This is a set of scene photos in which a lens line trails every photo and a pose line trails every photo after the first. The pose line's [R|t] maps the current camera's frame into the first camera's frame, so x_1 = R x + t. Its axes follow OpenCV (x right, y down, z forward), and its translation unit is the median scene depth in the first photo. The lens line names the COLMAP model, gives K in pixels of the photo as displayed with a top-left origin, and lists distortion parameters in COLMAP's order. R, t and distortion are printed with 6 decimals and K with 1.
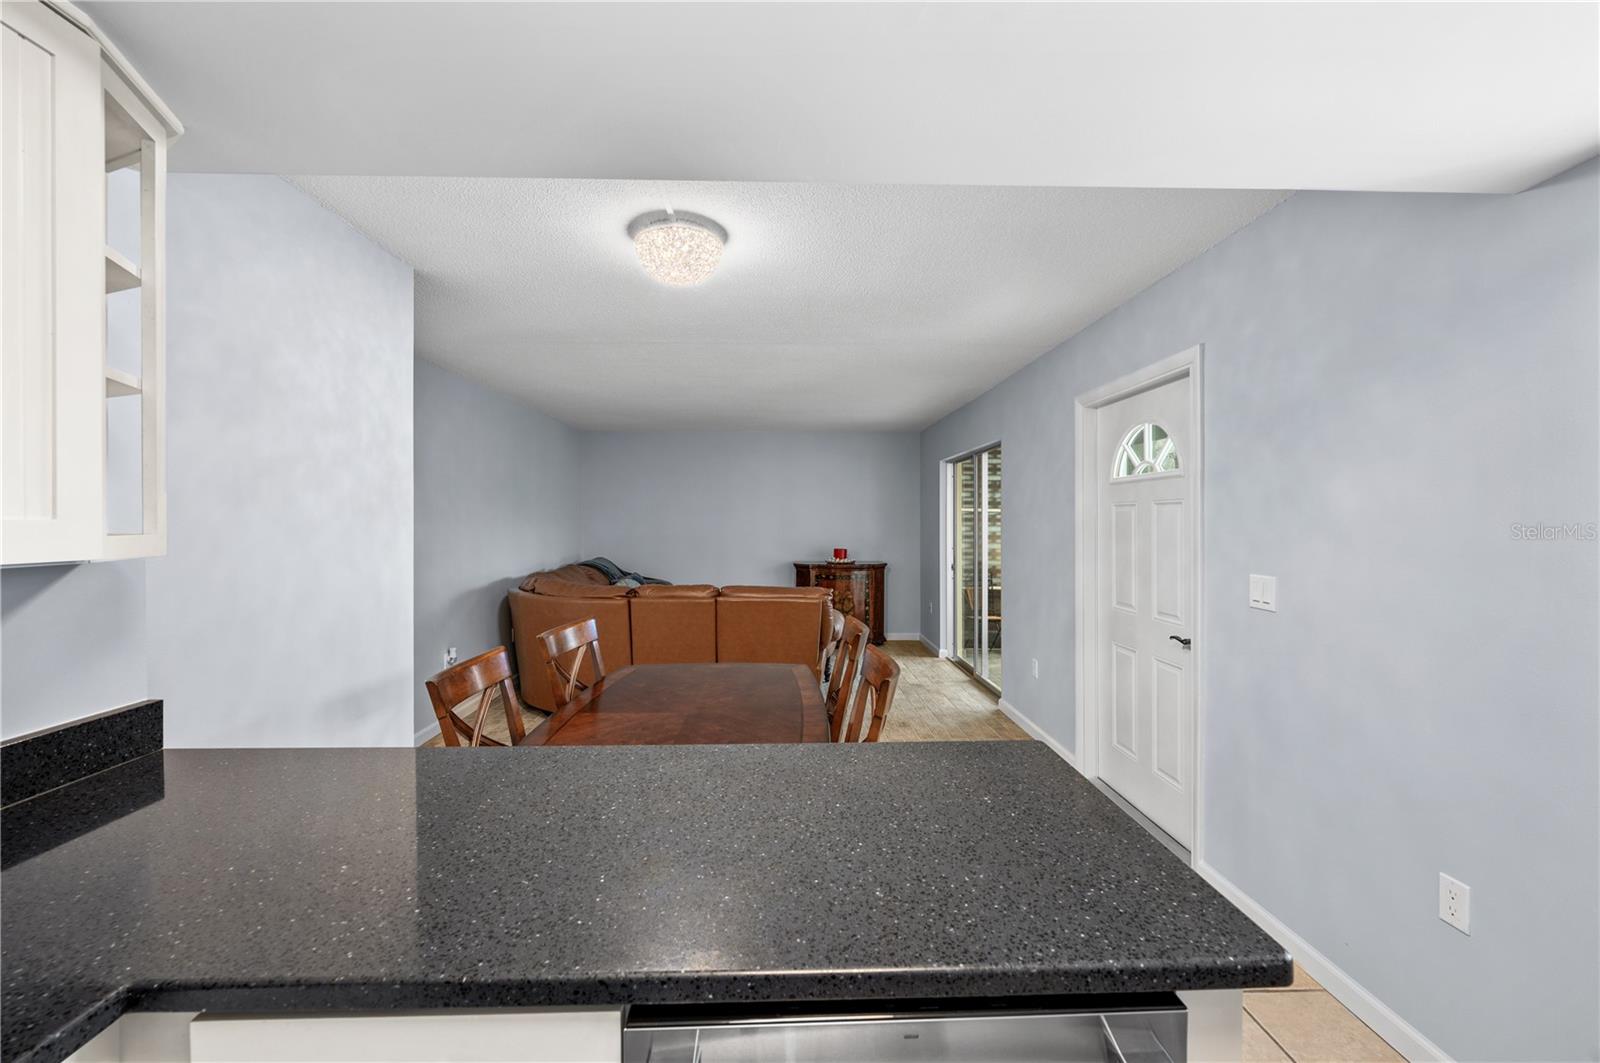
lens RADIAL K [[637.8, 0, 804.2], [0, 637.8, 520.4], [0, 0, 1]] dist [-0.002439, -0.000489]
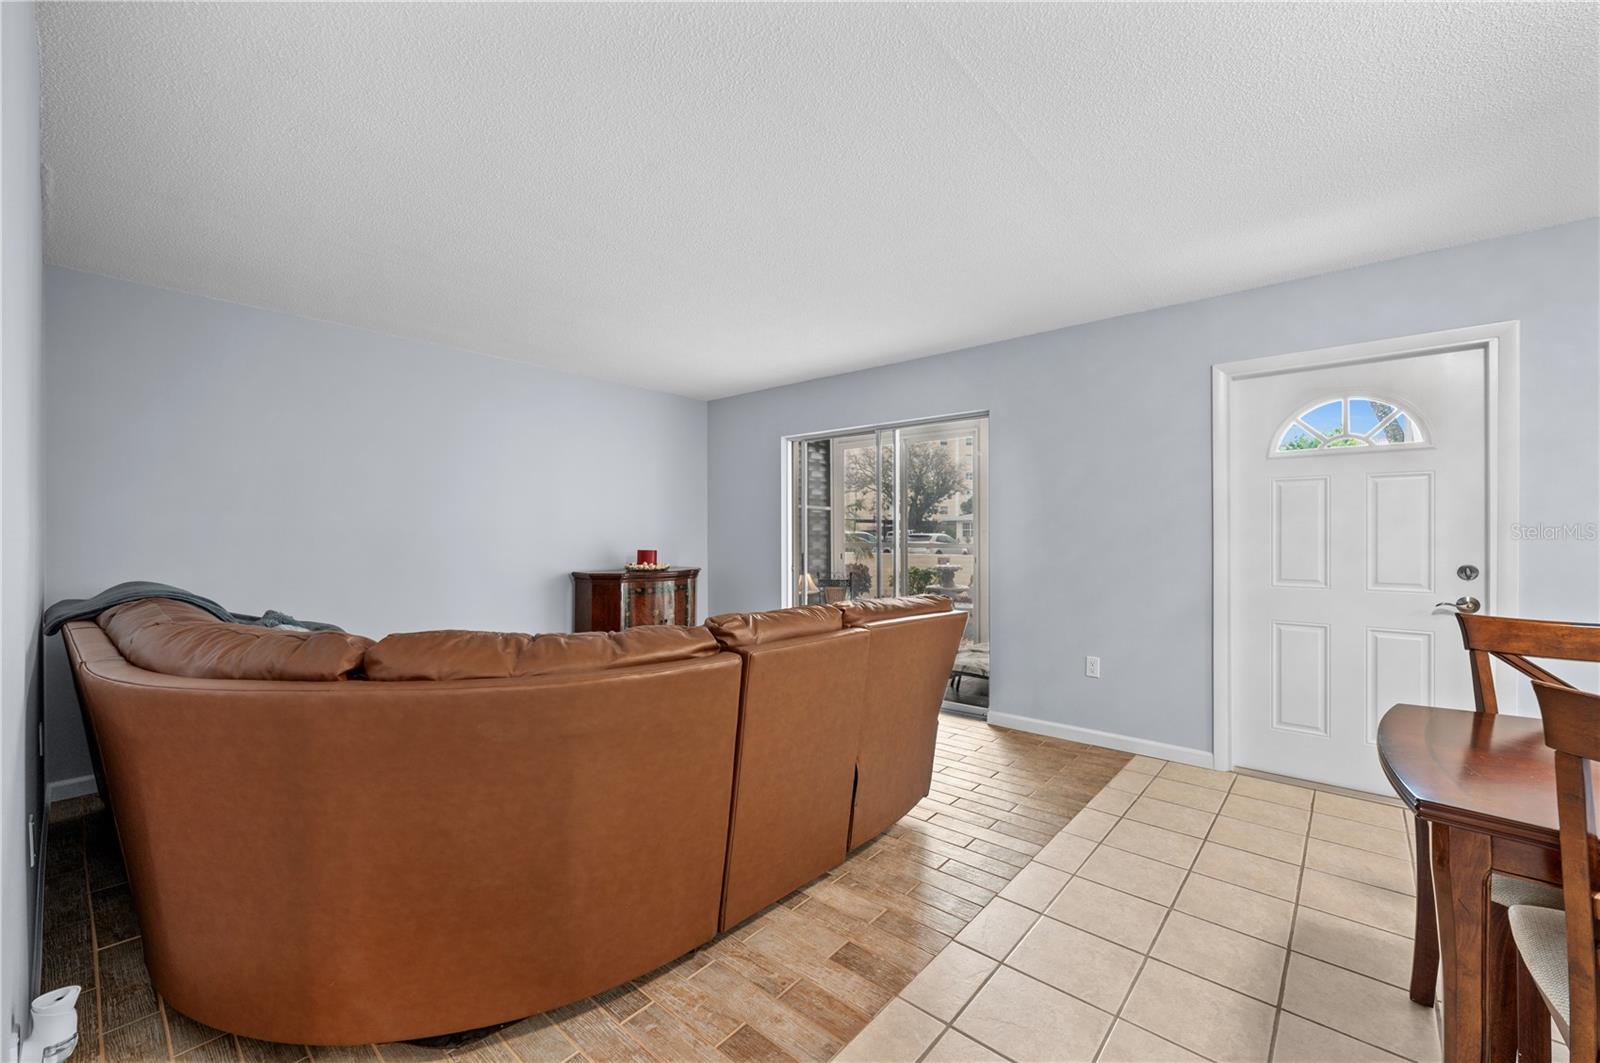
lens RADIAL K [[637.8, 0, 794.4], [0, 637.8, 532.5], [0, 0, 1]] dist [-0.002439, -0.000489]
pose [[0.685841, -0.000886, 0.727751, -0.374508], [0.000075, 0.999999, 0.001146, 0.027650], [-0.727752, -0.000731, 0.685840, 0.454889]]
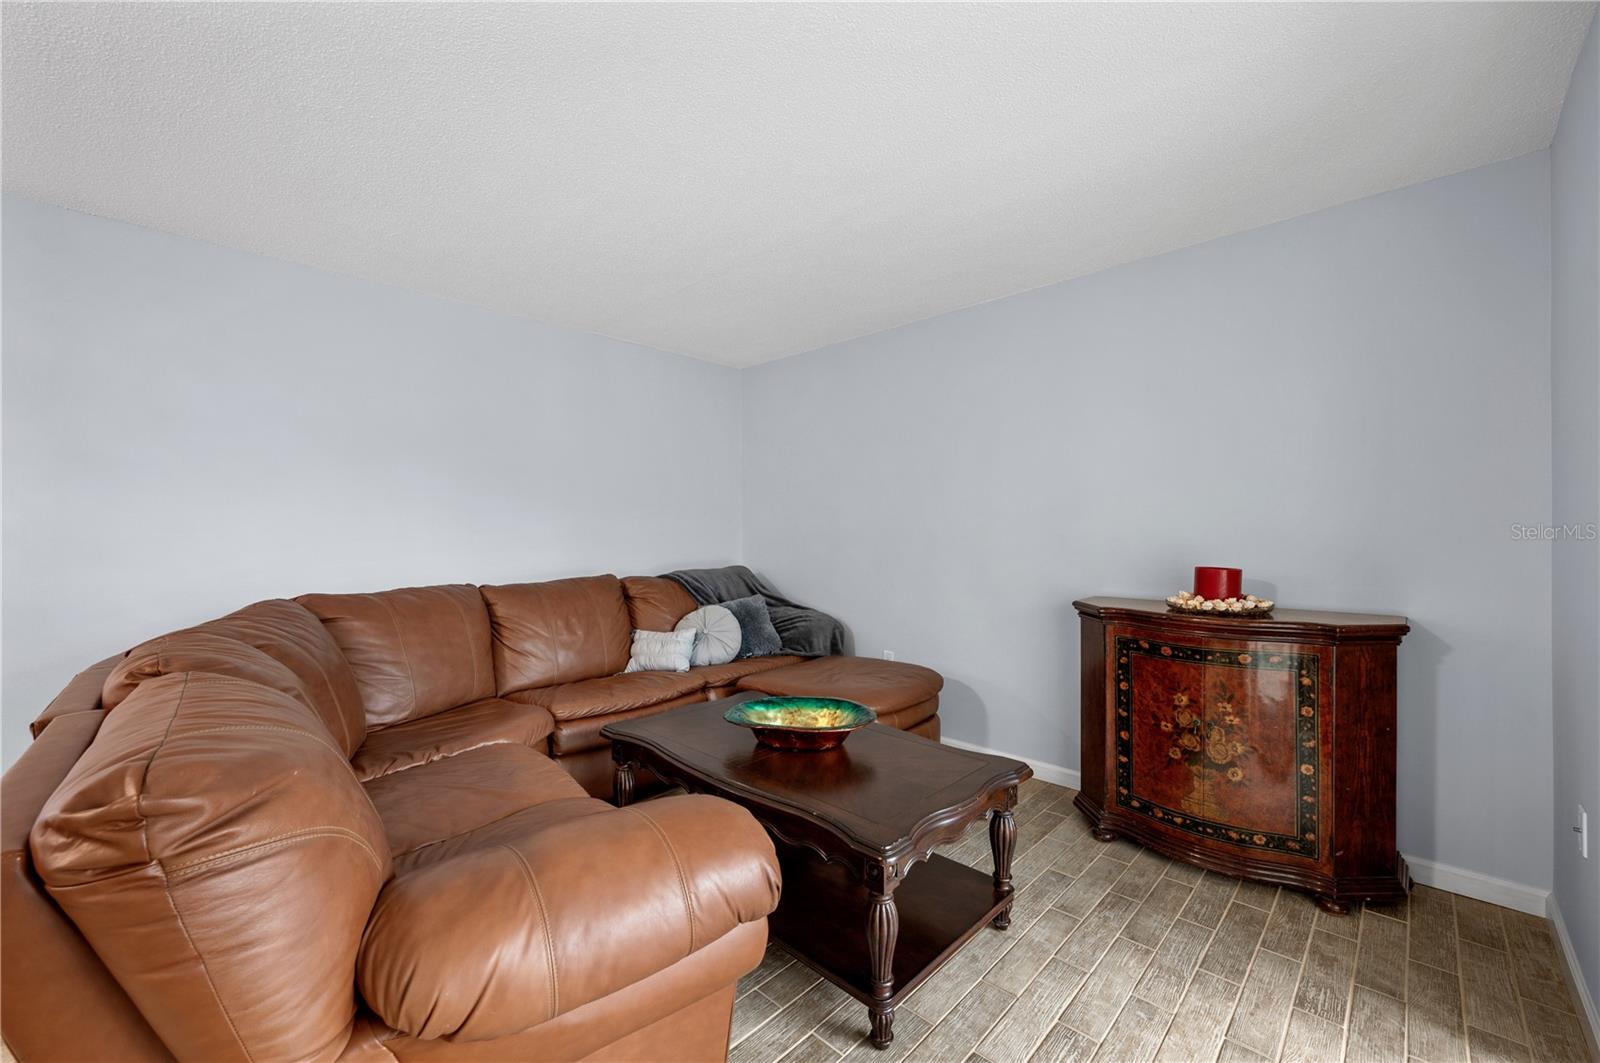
lens RADIAL K [[637.8, 0, 806.5], [0, 637.8, 537.8], [0, 0, 1]] dist [-0.002439, -0.000489]
pose [[0.672069, -0.002302, -0.740485, 0.177463], [0.003296, 0.999995, -0.000118, 0.031094], [0.740481, -0.002361, 0.672073, 0.686526]]
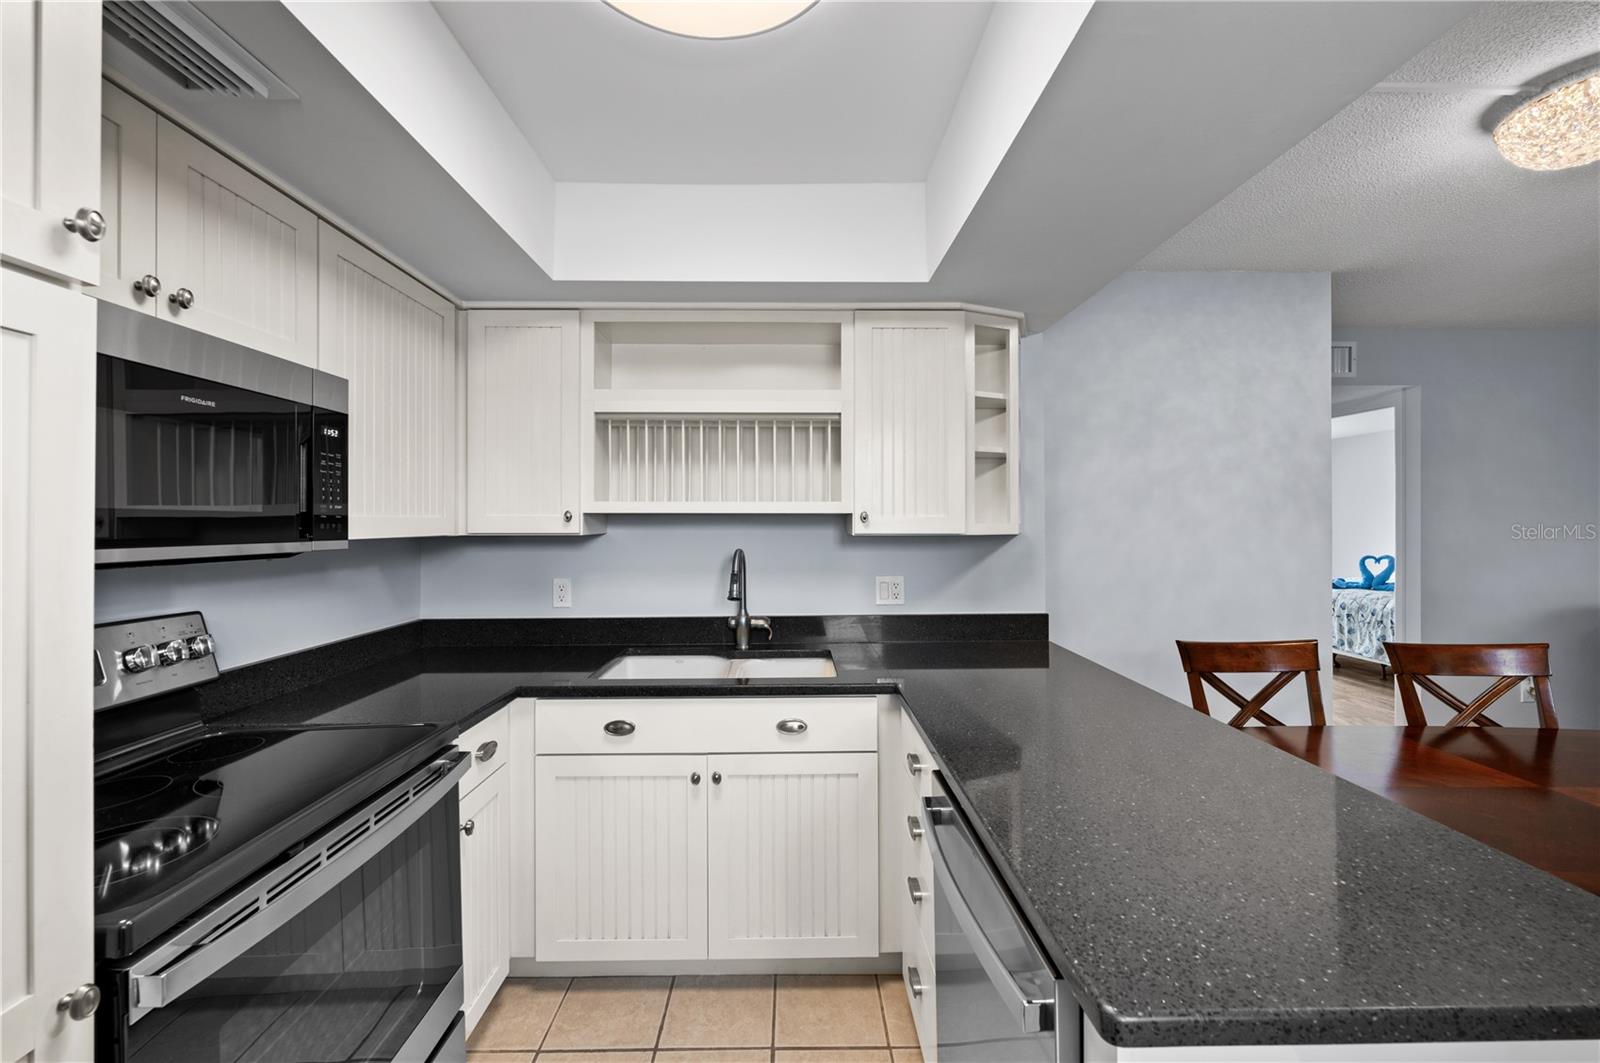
lens RADIAL K [[637.8, 0, 791.5], [0, 637.8, 520.1], [0, 0, 1]] dist [-0.002439, -0.000489]
pose [[-0.031815, -0.003352, -0.999488, 0.184009], [0.004944, 0.999982, -0.003511, 0.002389], [0.999482, -0.005054, -0.031798, 0.067402]]
